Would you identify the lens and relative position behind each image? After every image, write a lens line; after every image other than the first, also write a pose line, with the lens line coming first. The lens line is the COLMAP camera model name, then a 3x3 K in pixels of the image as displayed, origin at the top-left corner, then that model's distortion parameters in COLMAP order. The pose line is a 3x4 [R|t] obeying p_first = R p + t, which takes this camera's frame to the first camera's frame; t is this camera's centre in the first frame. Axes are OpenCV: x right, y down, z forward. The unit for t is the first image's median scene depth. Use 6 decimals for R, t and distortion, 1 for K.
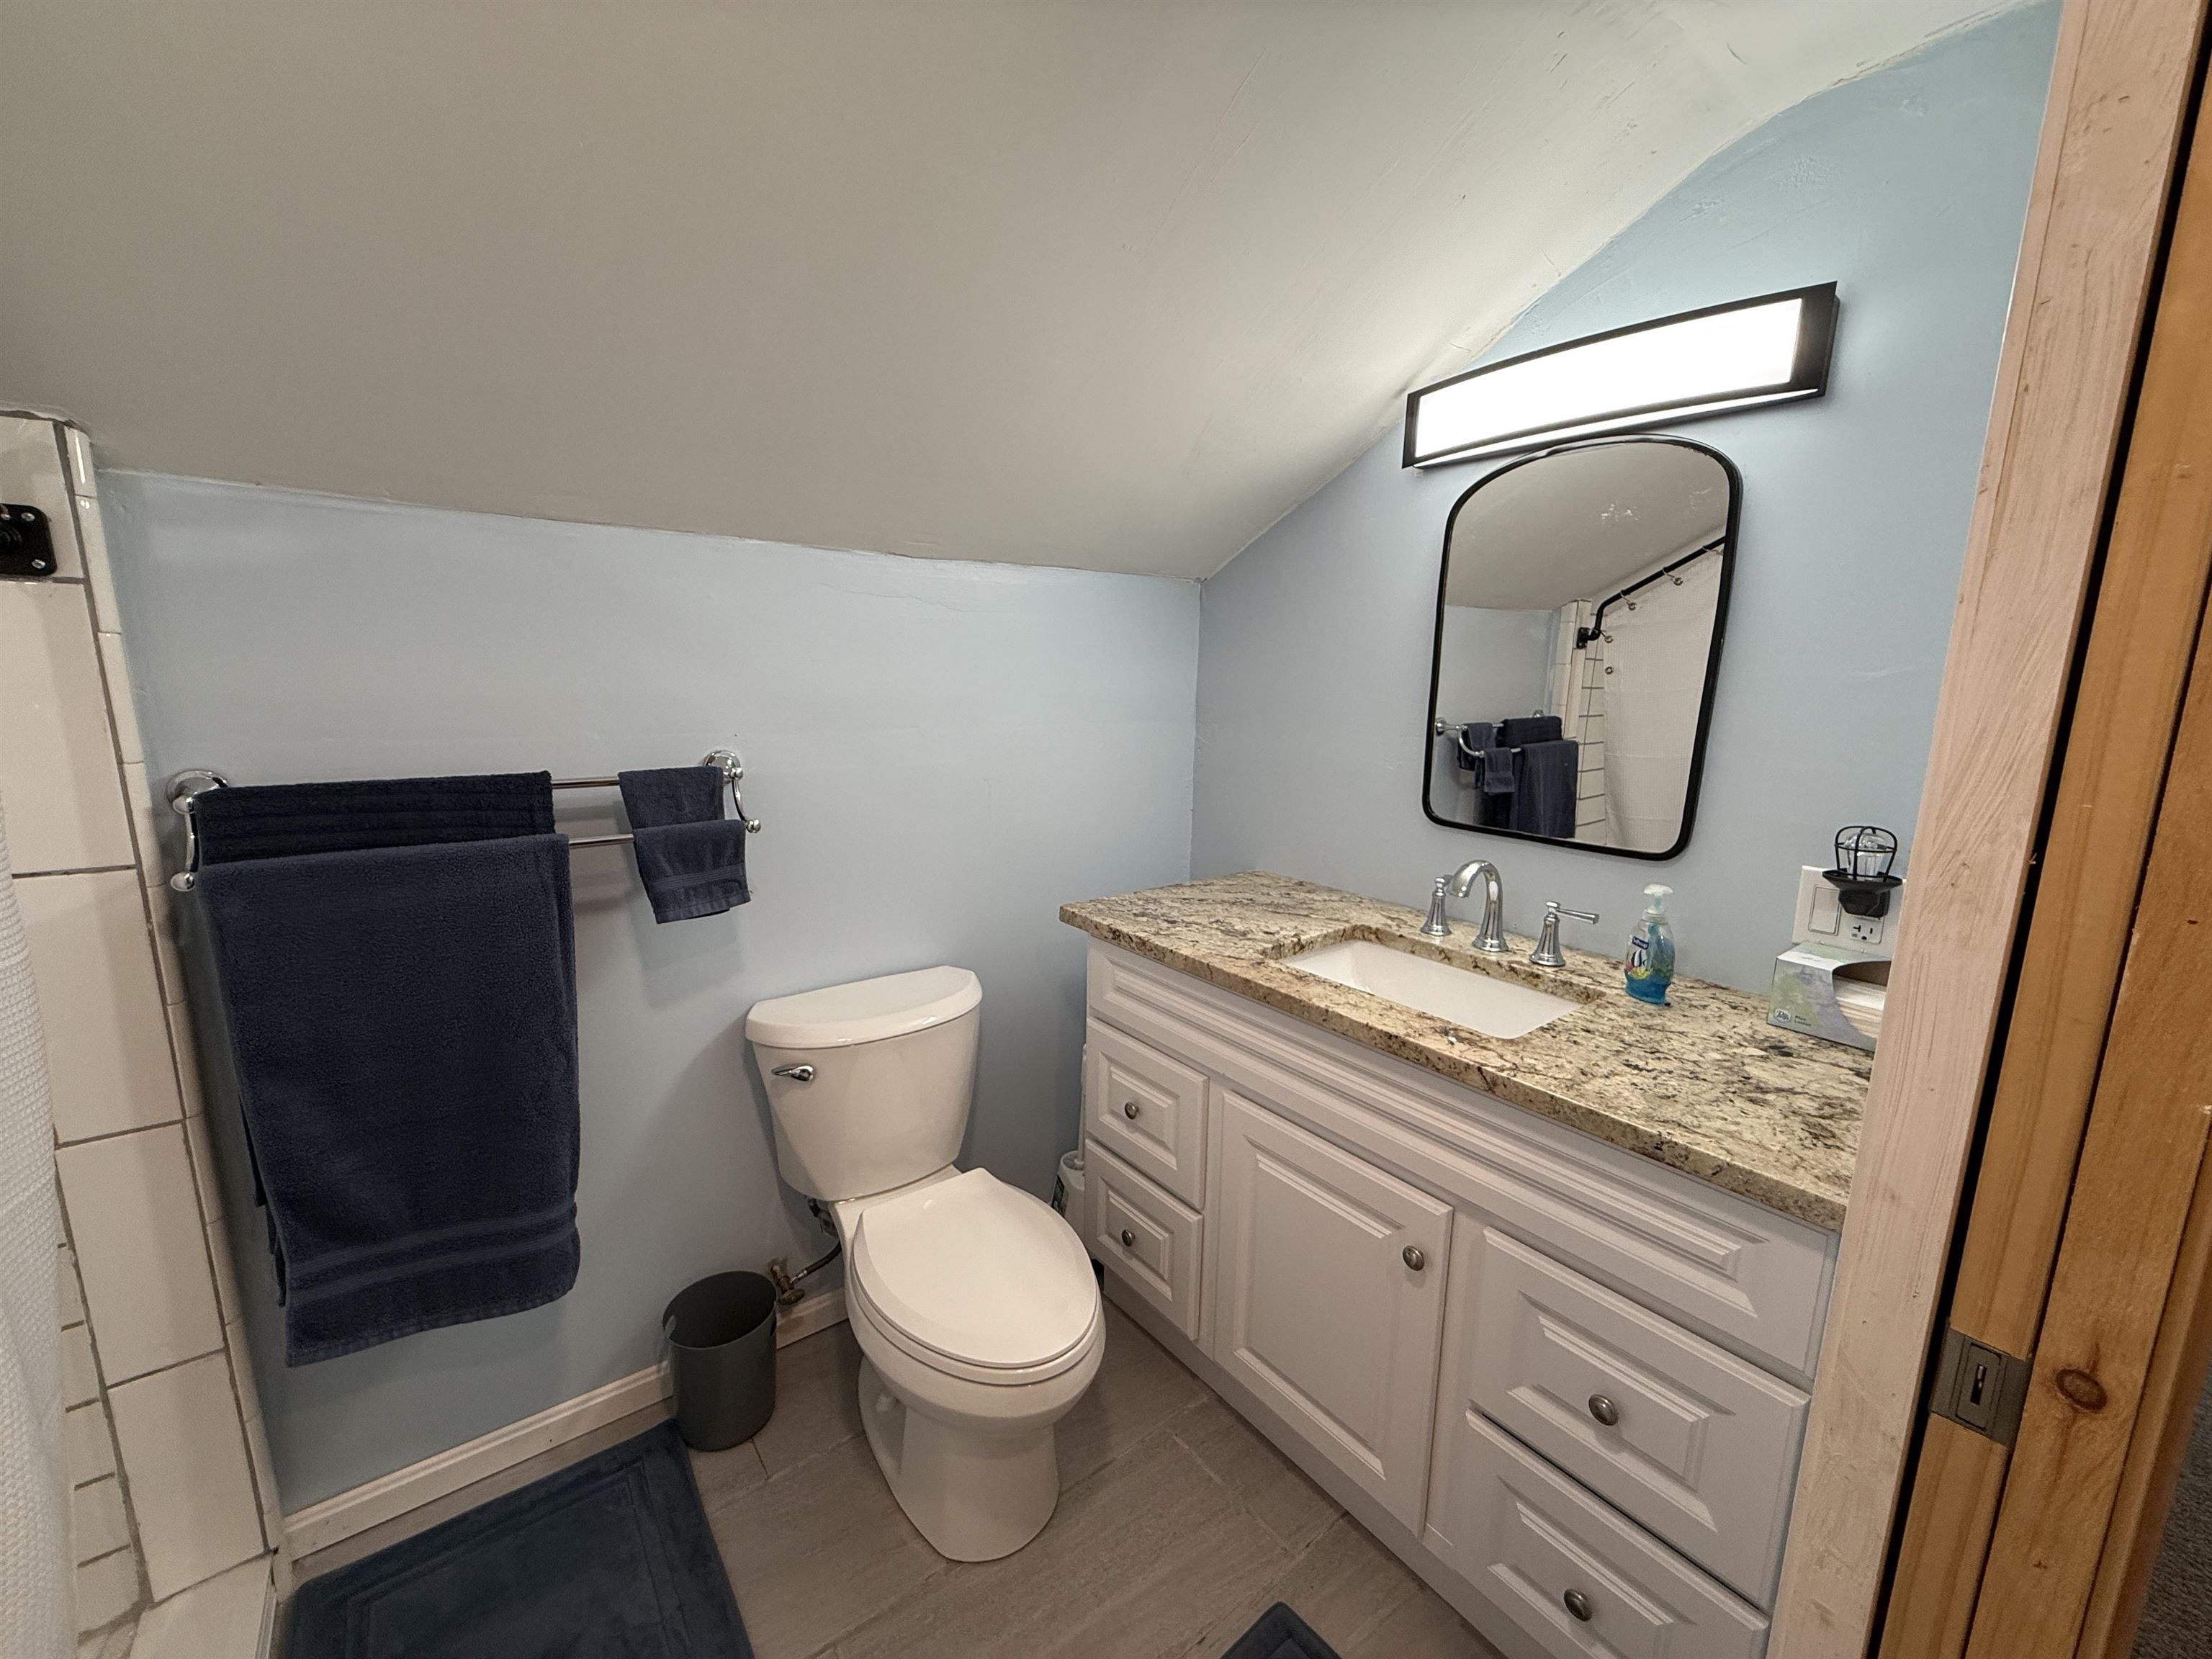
lens RADIAL K [[880.3, 0, 1103.7], [0, 880.3, 830.5], [0, 0, 1]] dist [0.000609, -0.000243]
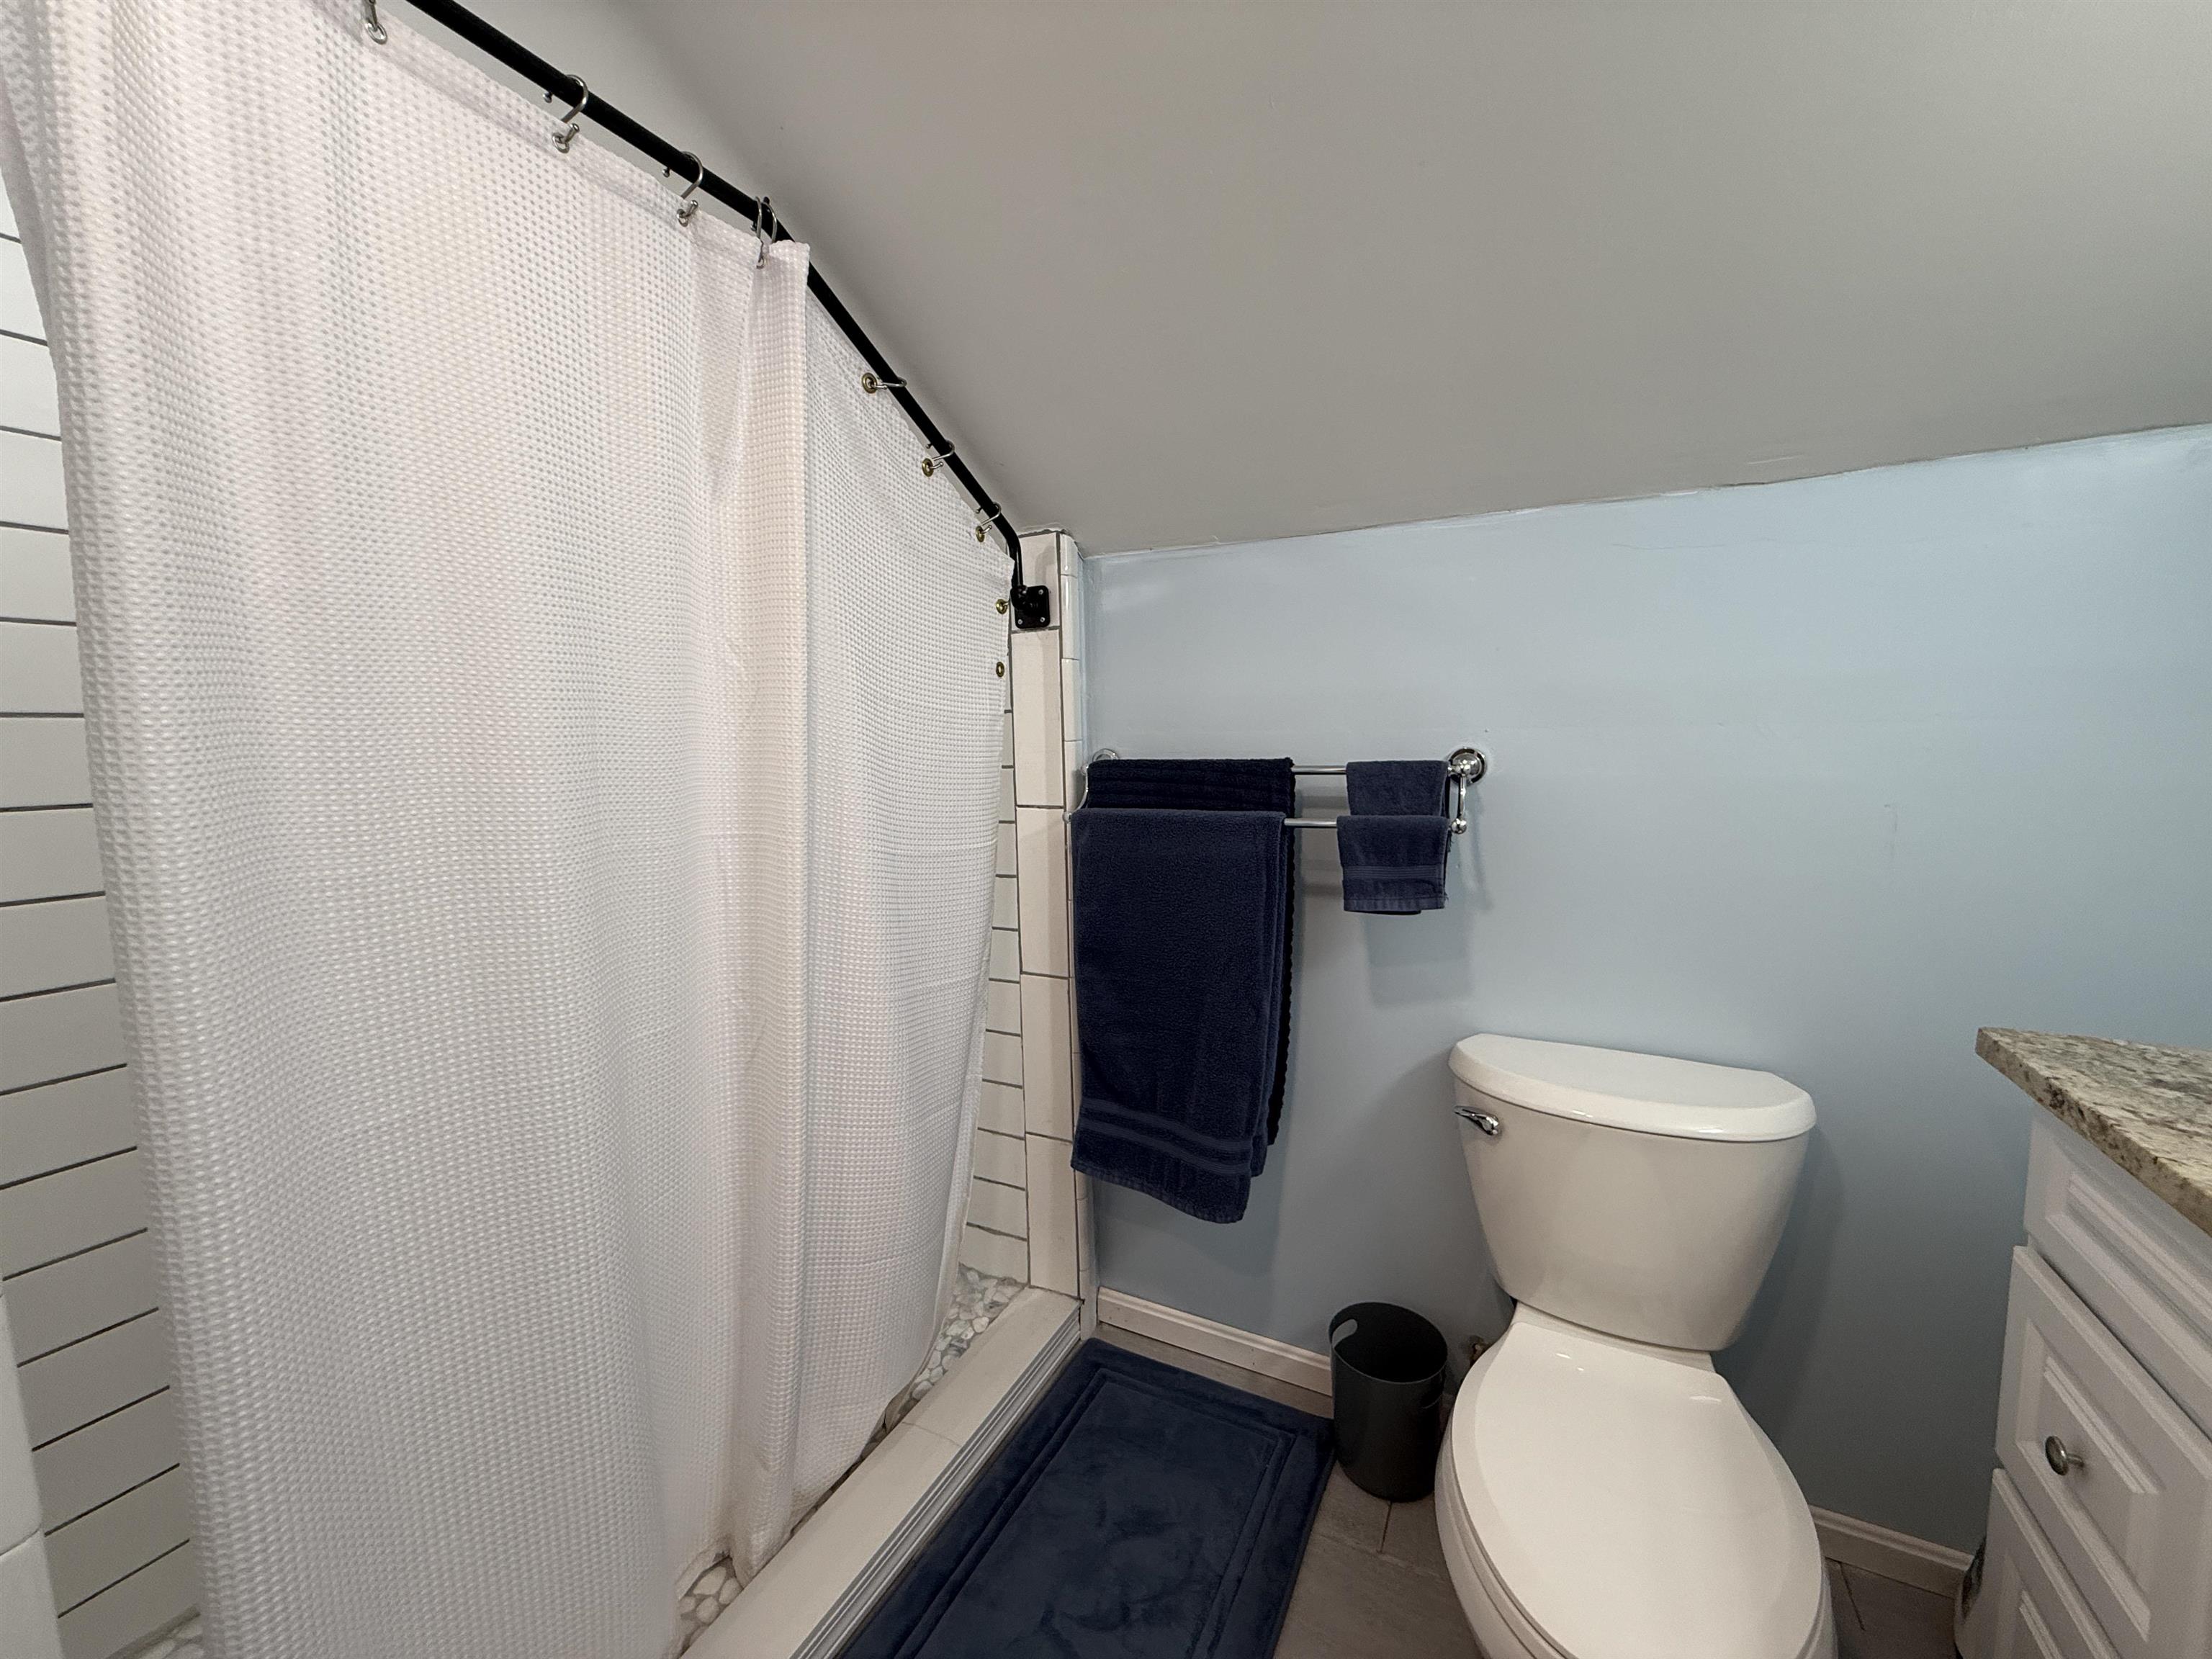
lens RADIAL K [[880.3, 0, 1103.7], [0, 880.3, 830.5], [0, 0, 1]] dist [0.000609, -0.000243]
pose [[0.429903, 0.077245, -0.899565, 0.258253], [-0.133374, 0.990836, 0.021343, 0.029262], [0.892969, 0.110803, 0.436266, 0.292238]]
